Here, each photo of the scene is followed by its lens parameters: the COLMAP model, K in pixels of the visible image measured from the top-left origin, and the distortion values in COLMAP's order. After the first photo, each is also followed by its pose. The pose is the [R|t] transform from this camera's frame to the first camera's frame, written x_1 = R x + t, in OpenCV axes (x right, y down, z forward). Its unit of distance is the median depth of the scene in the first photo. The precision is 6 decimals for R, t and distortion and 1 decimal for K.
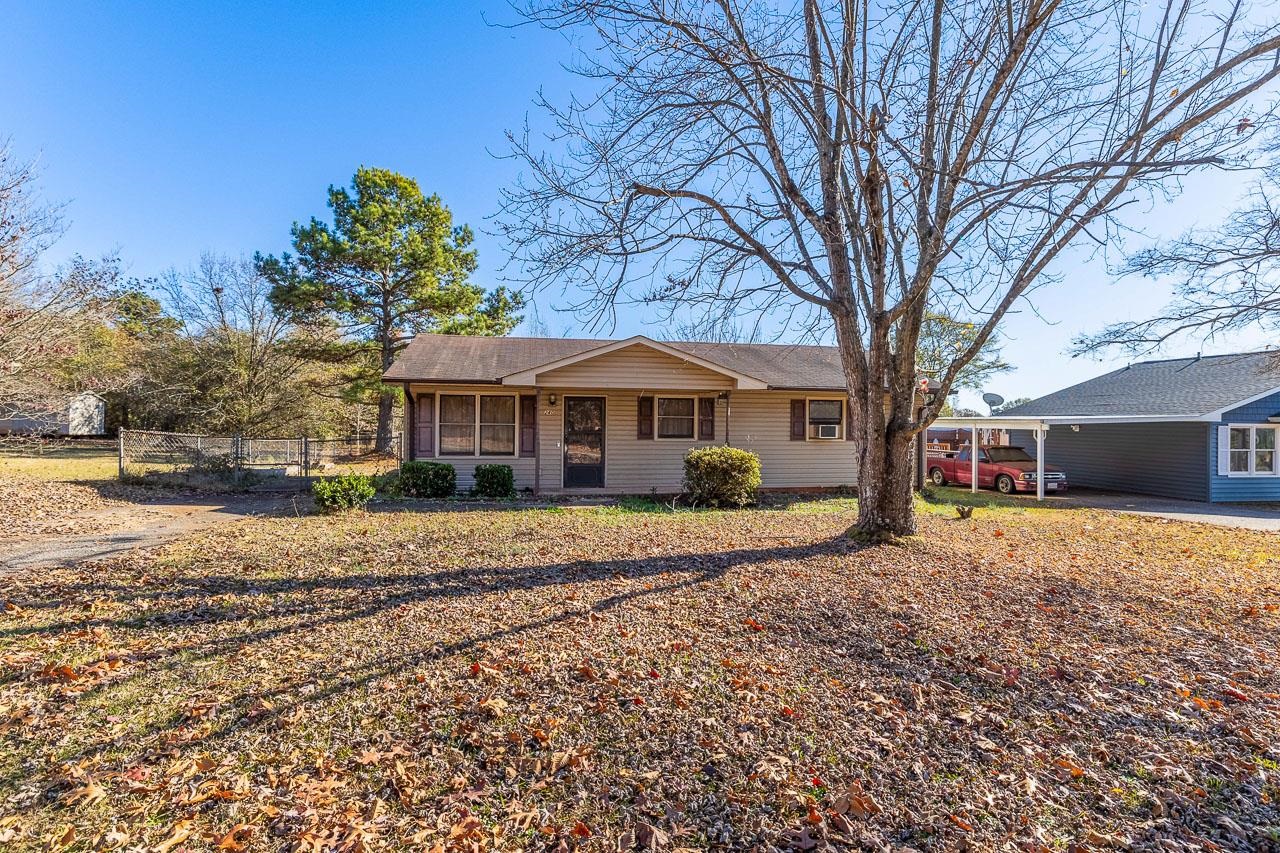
lens RADIAL K [[642.6, 0, 648.7], [0, 642.6, 417.6], [0, 0, 1]] dist [-0.006951, 0.003106]
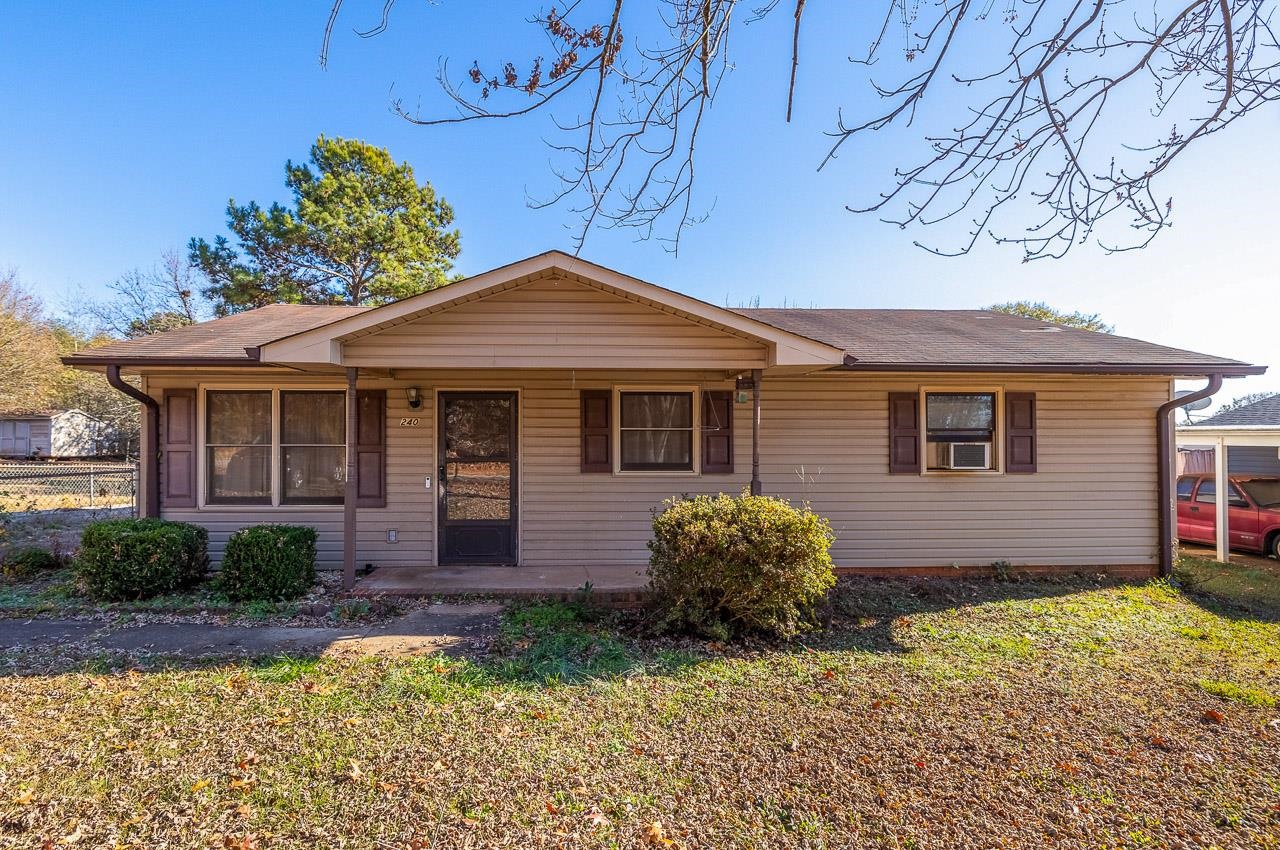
lens RADIAL K [[642.6, 0, 602.8], [0, 642.6, 428.6], [0, 0, 1]] dist [-0.006951, 0.003106]
pose [[0.989110, -0.009242, -0.146886, 0.073032], [0.008008, 0.999928, -0.008989, 0.003182], [0.146958, 0.007715, 0.989113, 0.467826]]
